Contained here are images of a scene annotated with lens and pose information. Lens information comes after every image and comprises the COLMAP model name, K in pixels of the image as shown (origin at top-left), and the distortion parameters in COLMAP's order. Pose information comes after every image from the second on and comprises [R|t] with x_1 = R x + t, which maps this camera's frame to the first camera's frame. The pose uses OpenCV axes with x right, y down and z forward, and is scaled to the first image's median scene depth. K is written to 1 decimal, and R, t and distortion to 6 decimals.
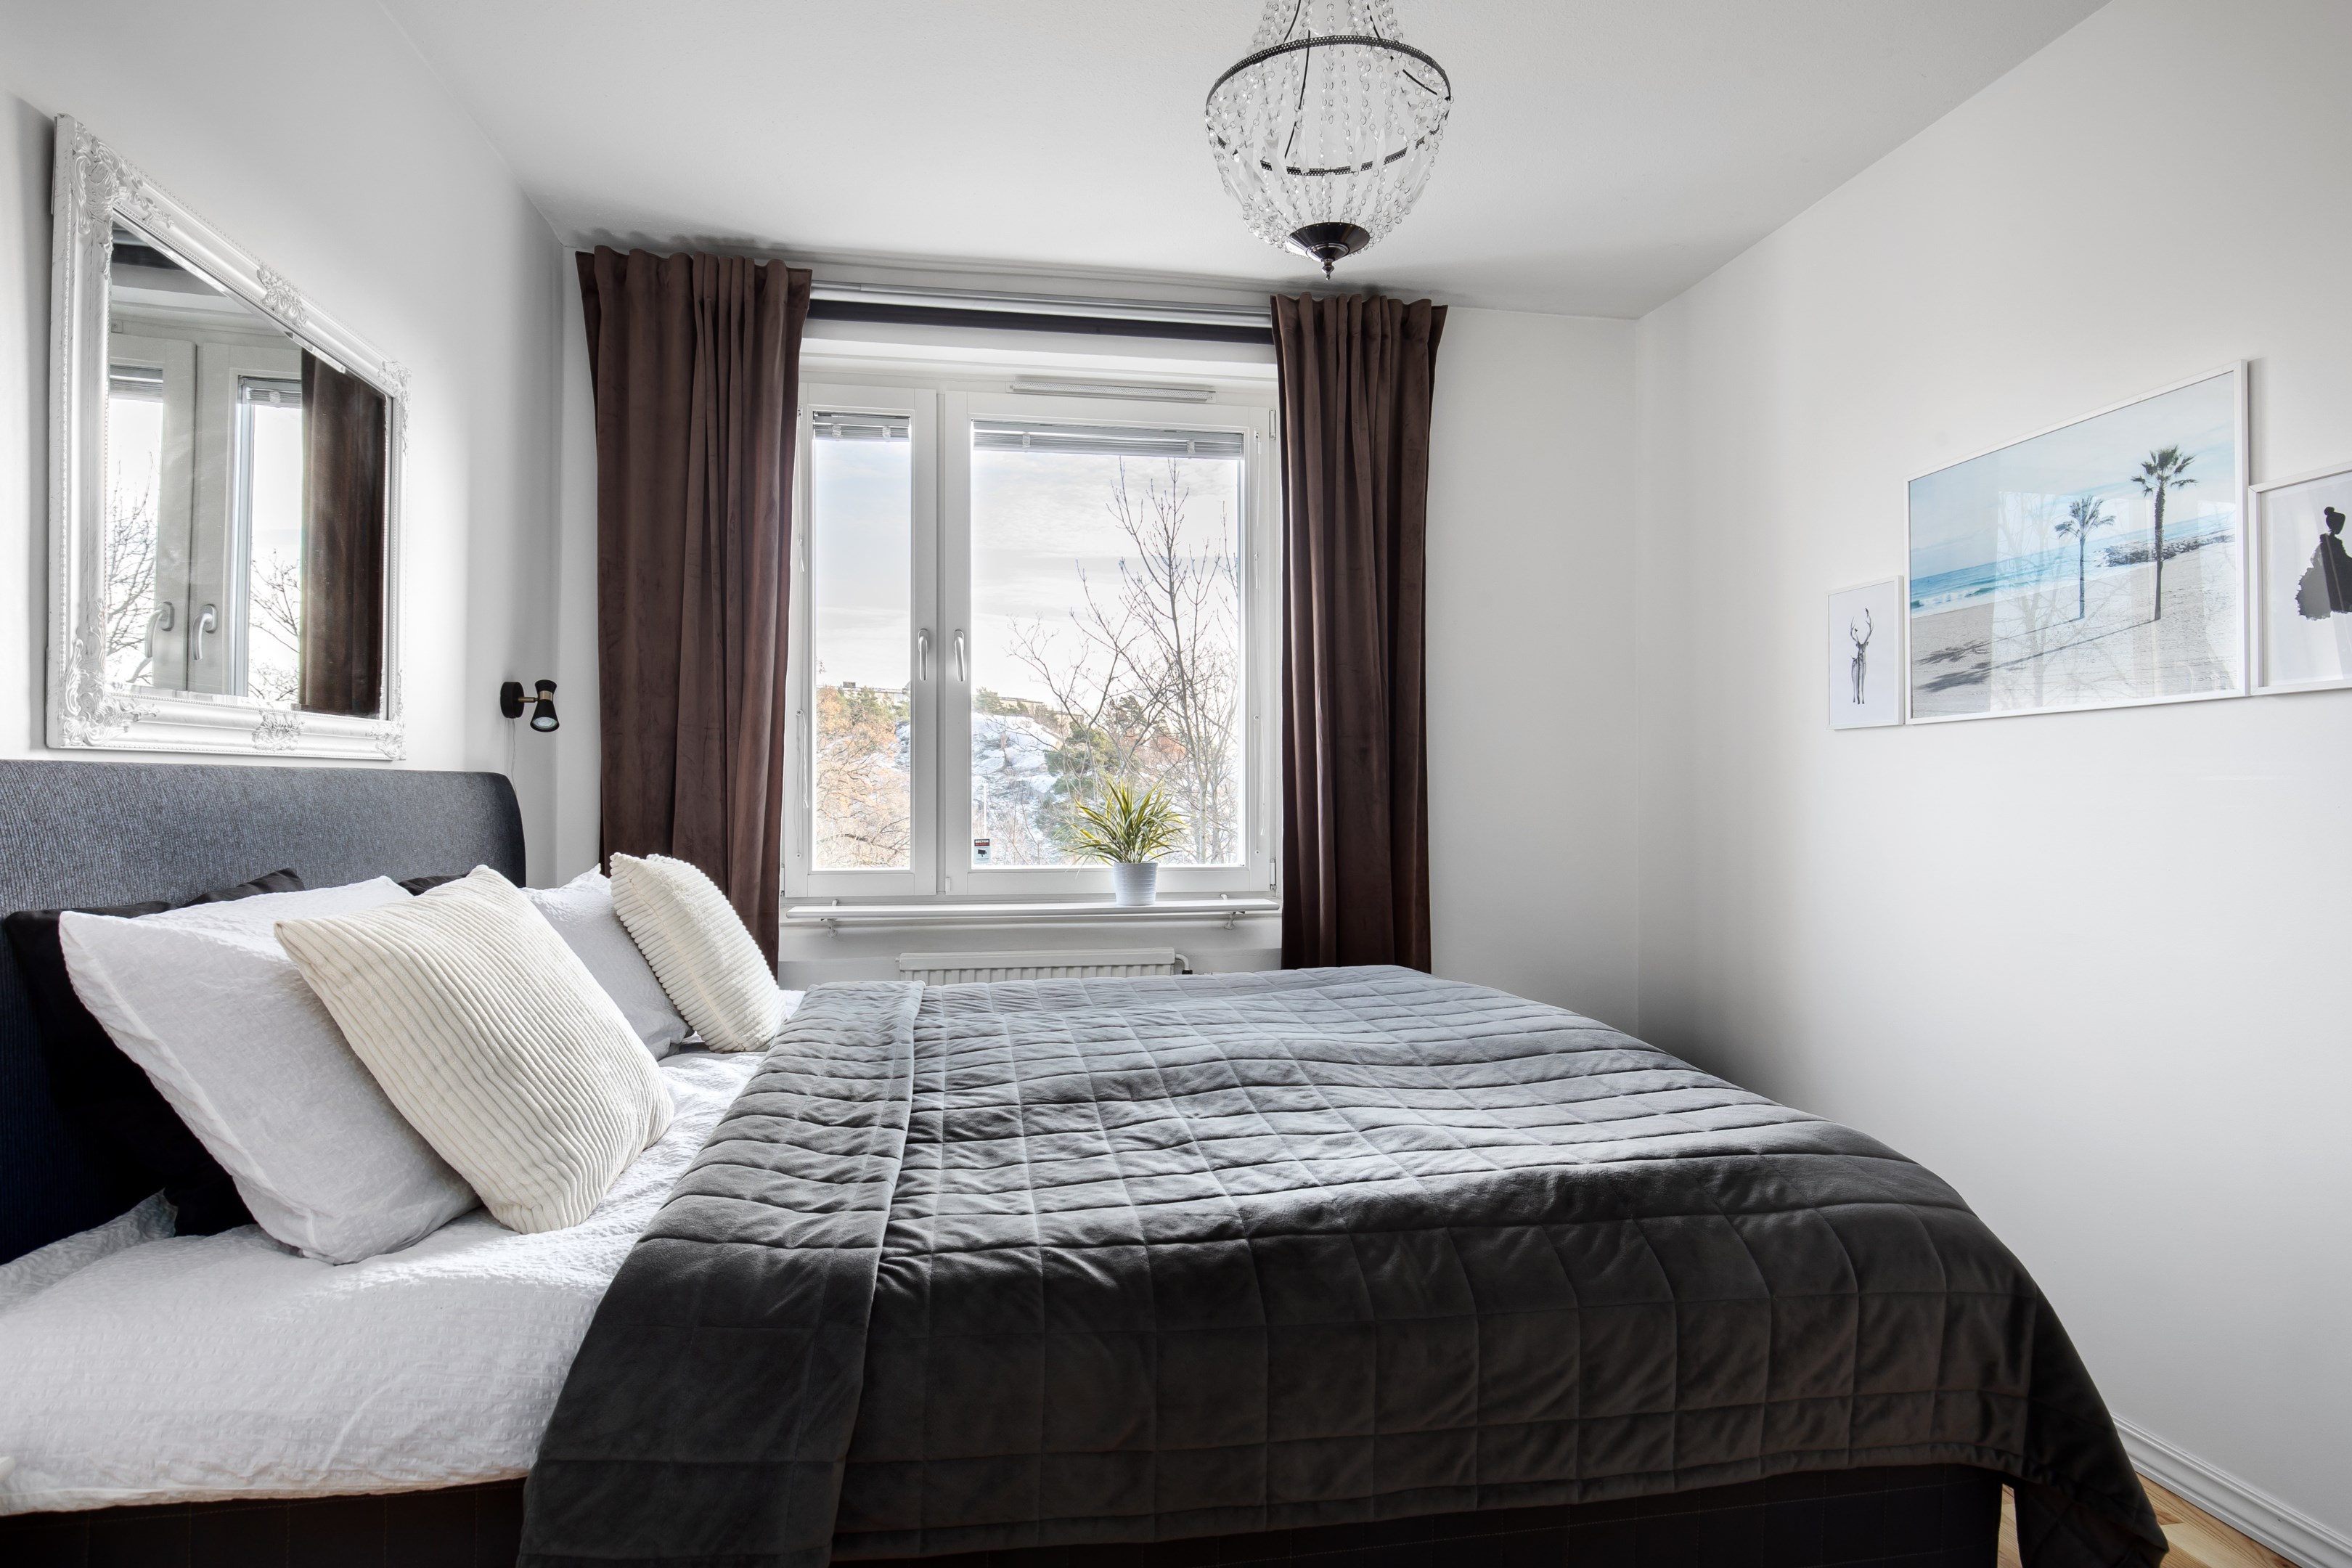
lens RADIAL K [[1301.8, 0, 1176.0], [0, 1301.8, 784.0], [0, 0, 1]] dist [-0.001419, 0.000260]
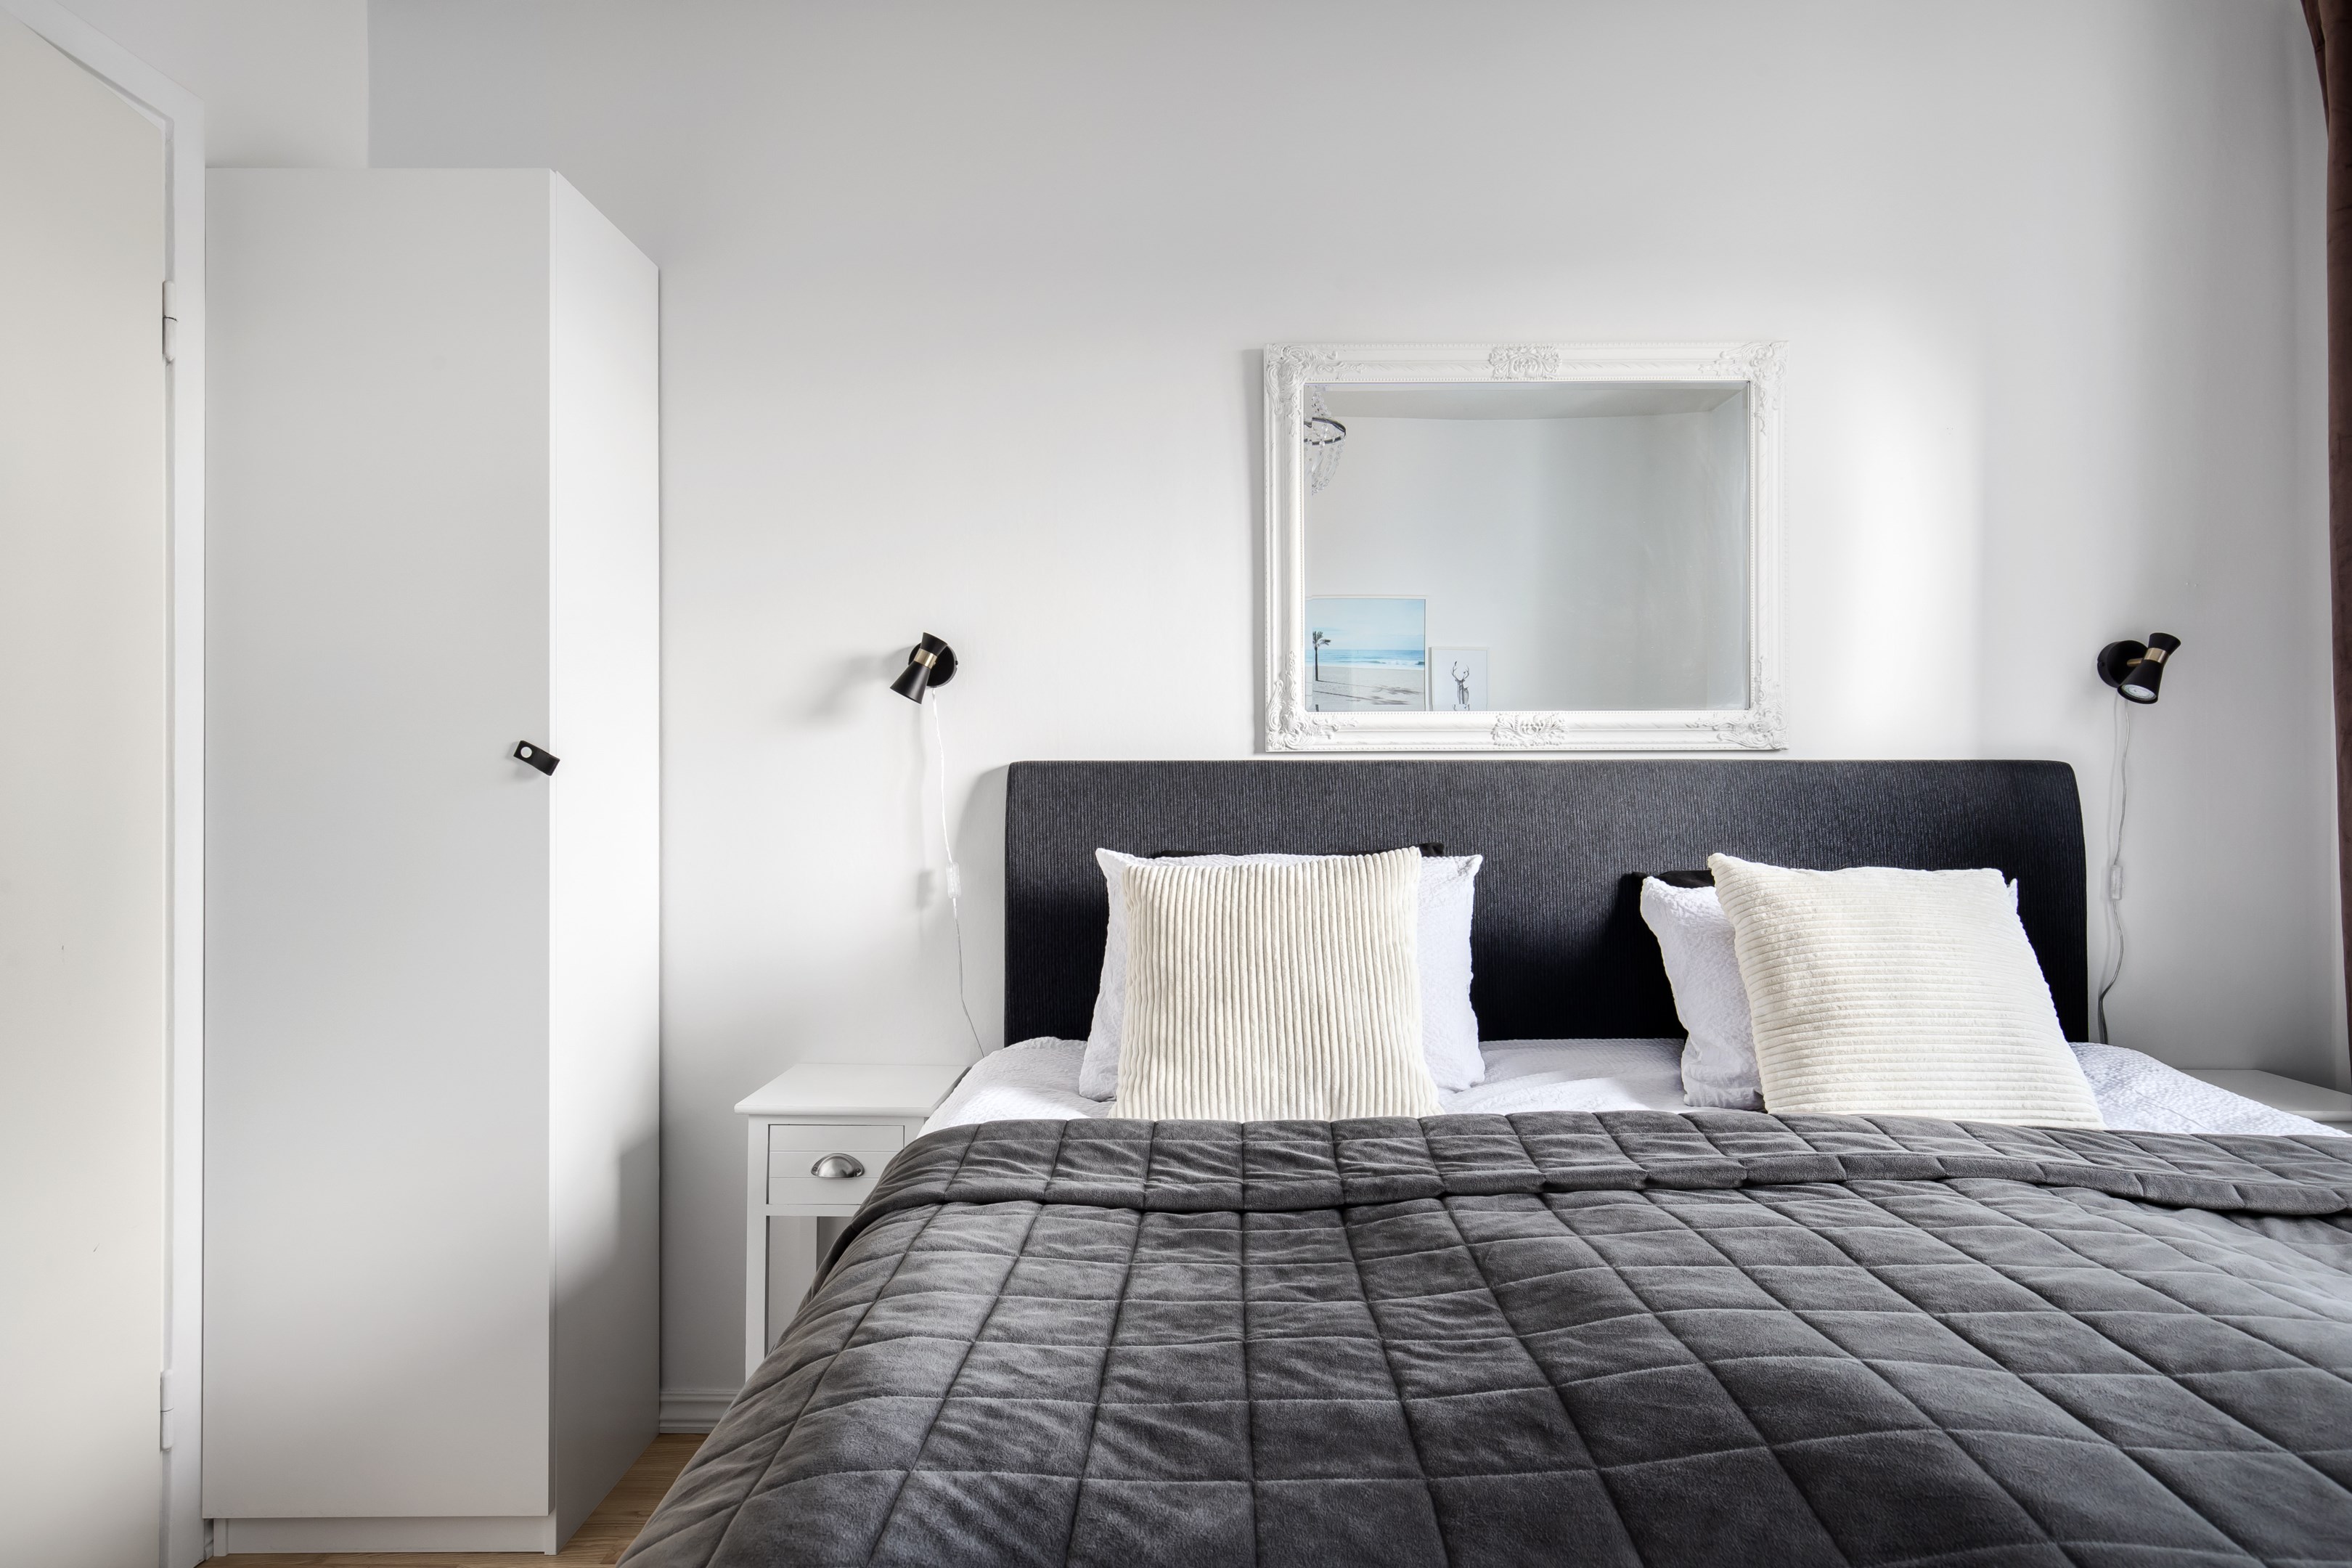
lens RADIAL K [[1301.8, 0, 1176.0], [0, 1301.8, 784.0], [0, 0, 1]] dist [-0.001419, 0.000260]
pose [[-0.173248, -0.000867, -0.984878, 0.689694], [0.002771, 0.999995, -0.001368, 0.011603], [0.984874, -0.002966, -0.173245, 1.125275]]
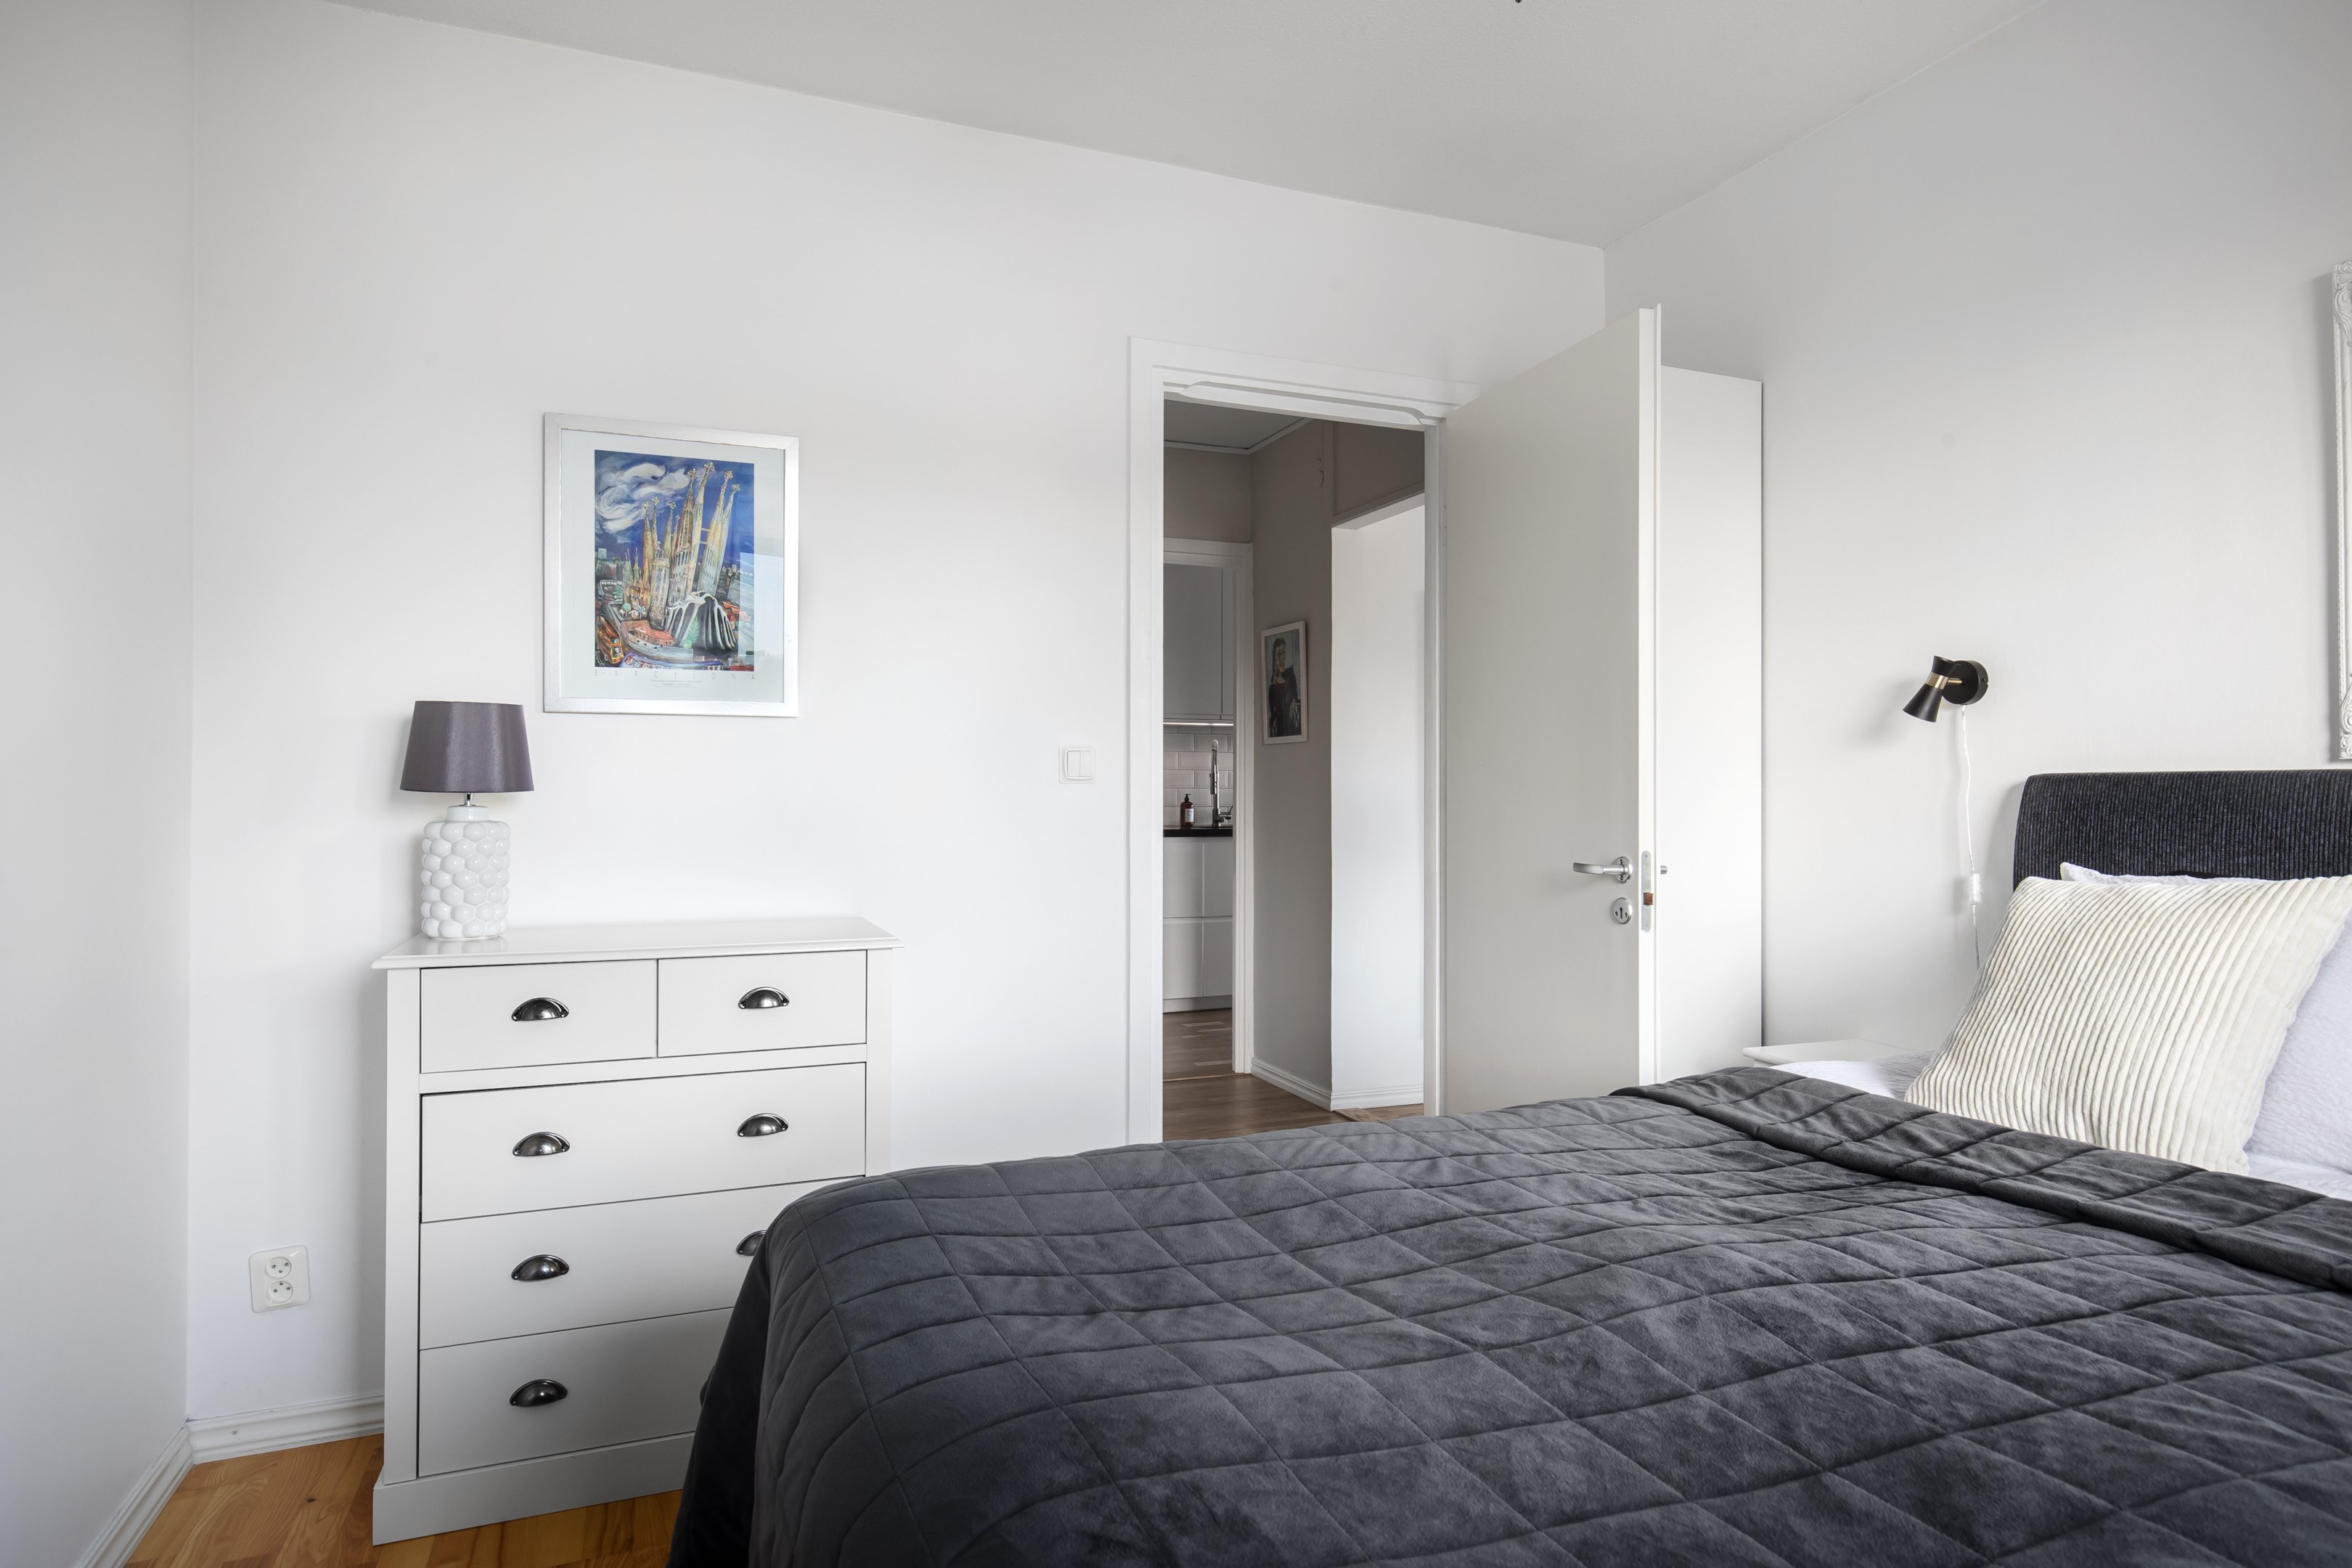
lens RADIAL K [[1301.8, 0, 1176.0], [0, 1301.8, 784.0], [0, 0, 1]] dist [-0.001419, 0.000260]
pose [[-0.975335, -0.001745, -0.220723, 0.547024], [0.000025, 0.999968, -0.008014, 0.005968], [0.220730, -0.007822, -0.975304, 1.949176]]
